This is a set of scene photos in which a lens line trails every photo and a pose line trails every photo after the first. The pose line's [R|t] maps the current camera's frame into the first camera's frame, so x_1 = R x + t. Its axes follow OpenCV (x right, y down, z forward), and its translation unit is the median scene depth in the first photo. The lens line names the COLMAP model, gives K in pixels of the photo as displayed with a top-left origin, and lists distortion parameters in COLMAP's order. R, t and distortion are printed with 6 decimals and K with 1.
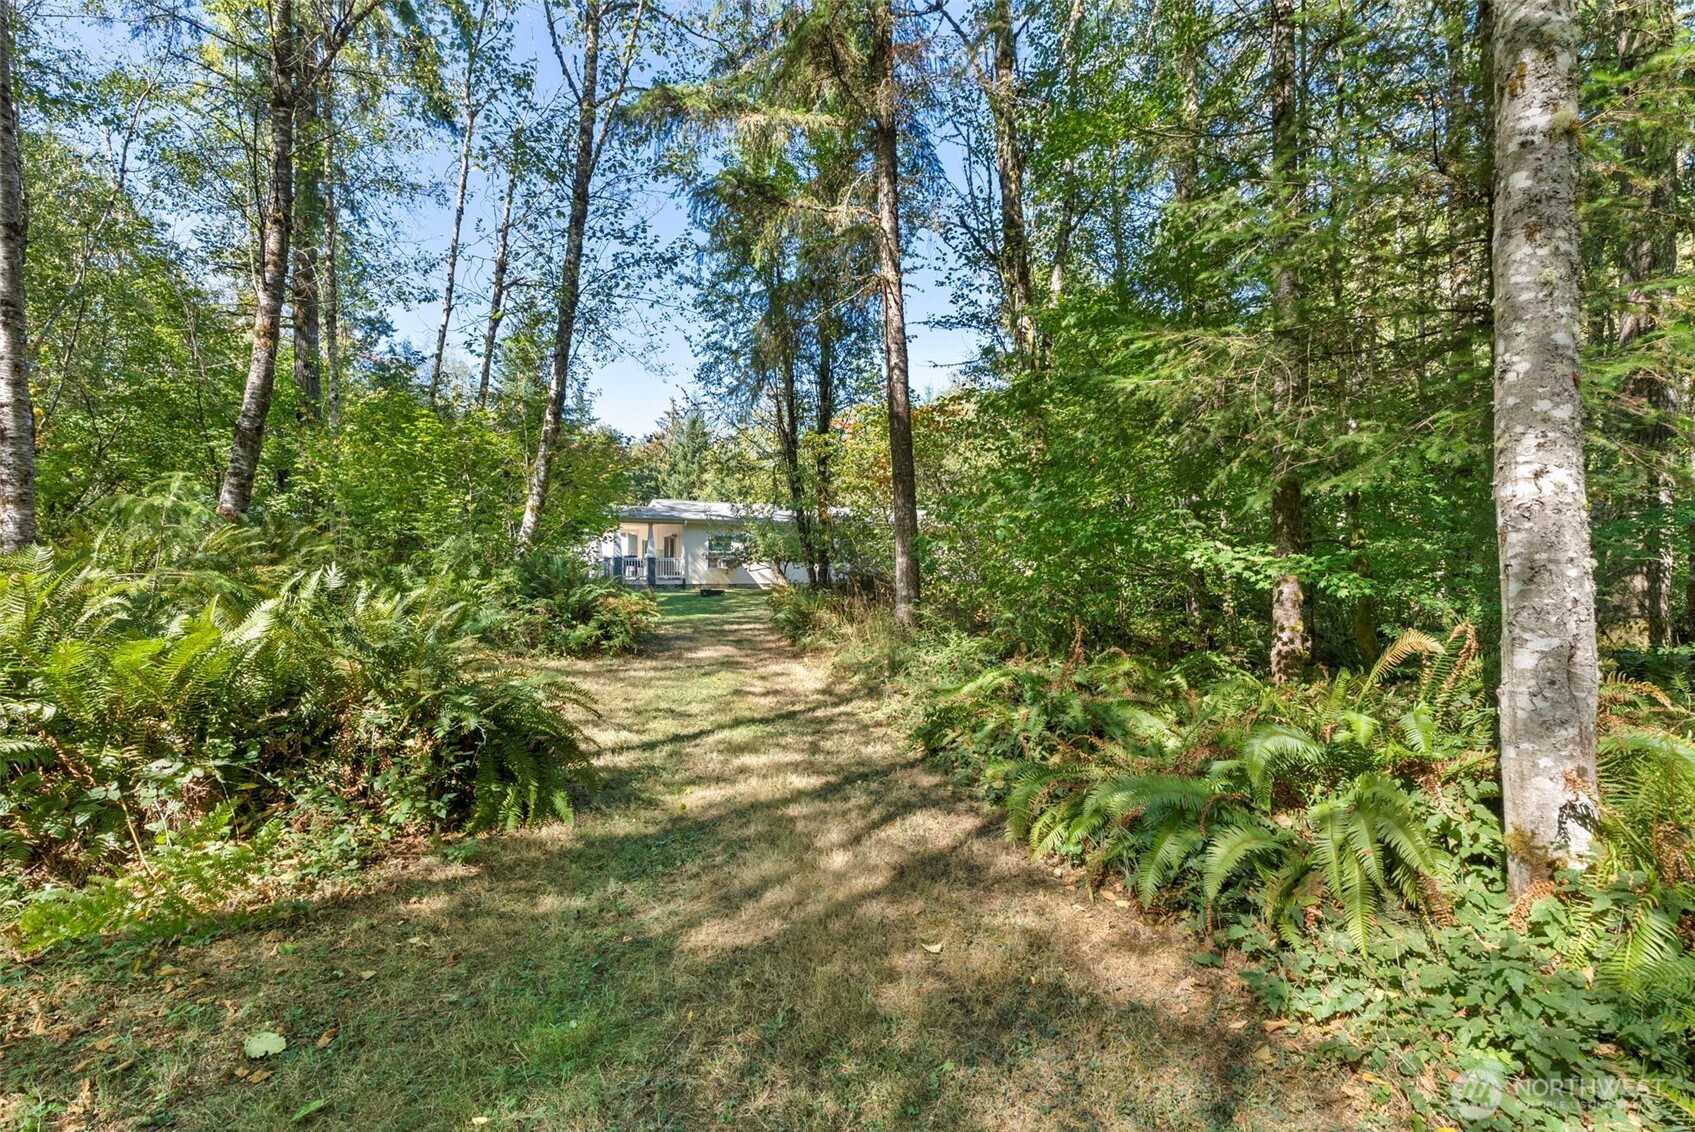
lens RADIAL K [[768.8, 0, 847.5], [0, 768.8, 566.0], [0, 0, 1]] dist [-0.003271, 0.000231]
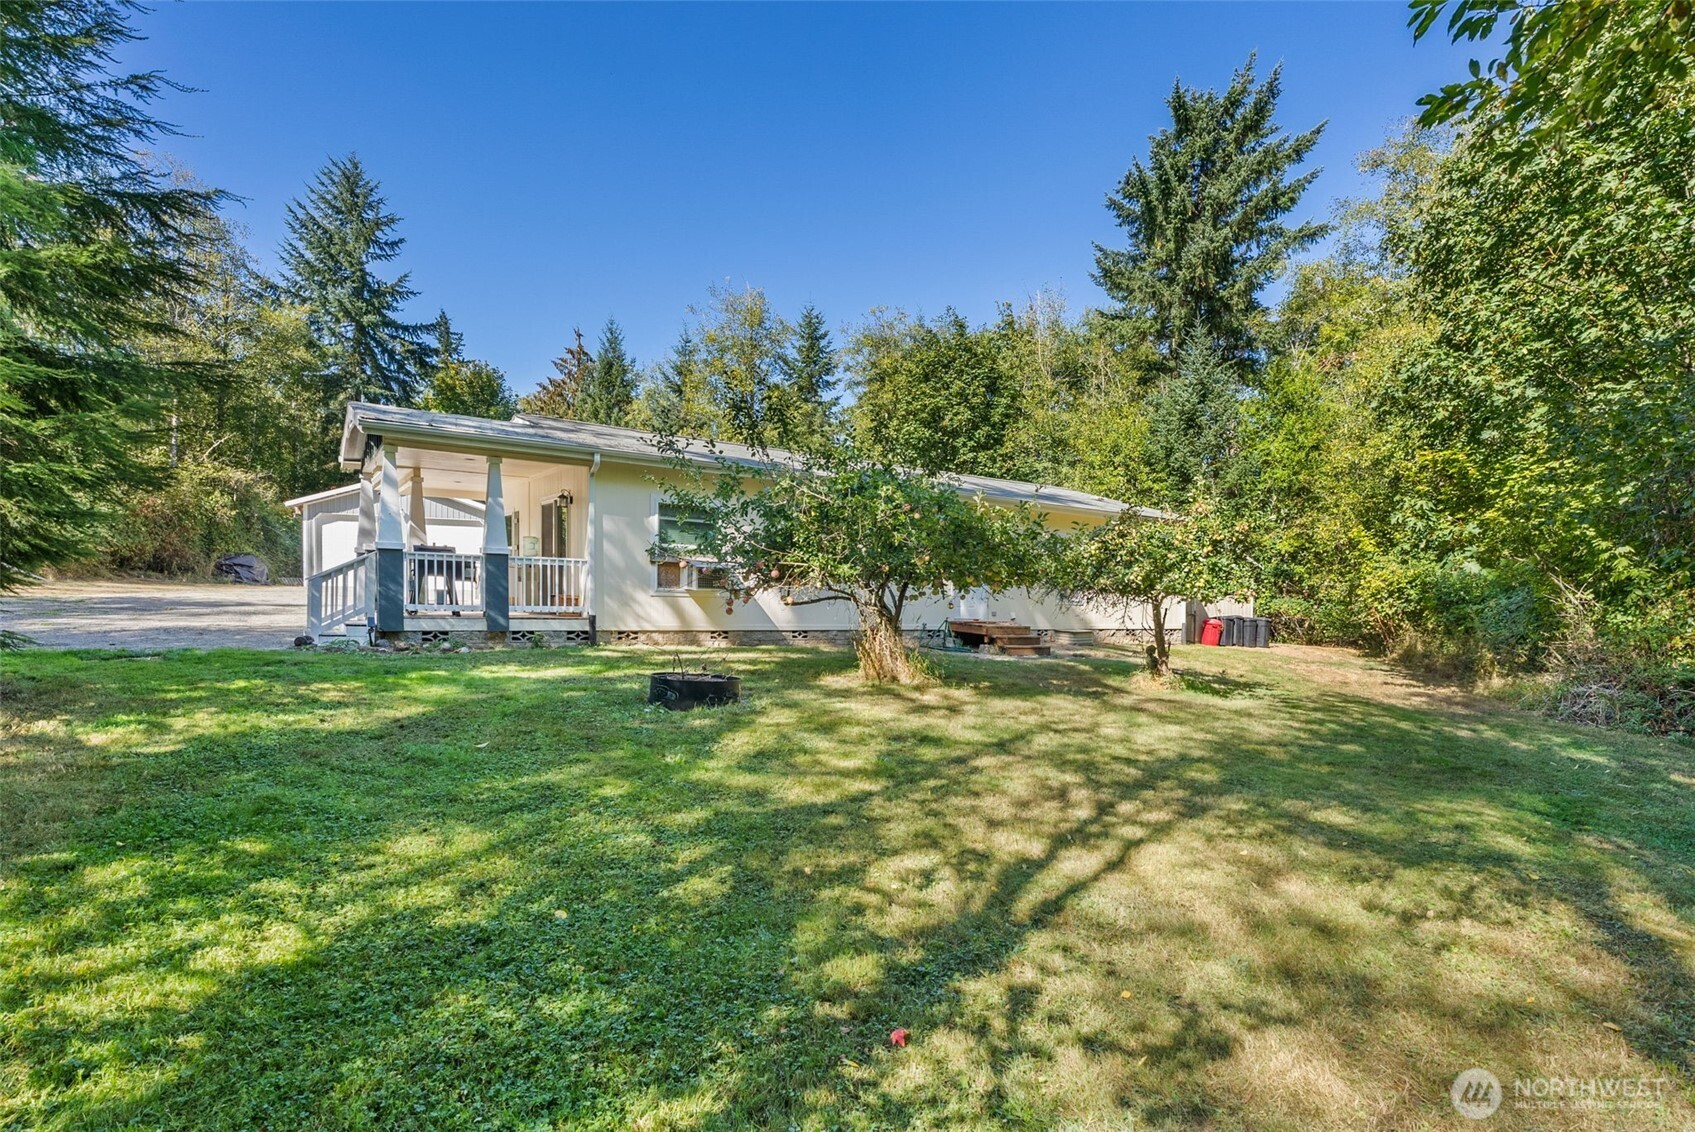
lens RADIAL K [[768.8, 0, 847.5], [0, 768.8, 566.0], [0, 0, 1]] dist [-0.003271, 0.000231]
pose [[0.992296, 0.040257, 0.117163, -0.133303], [-0.038139, 0.999067, -0.020260, -0.004582], [-0.117869, 0.015635, 0.992906, 0.621388]]
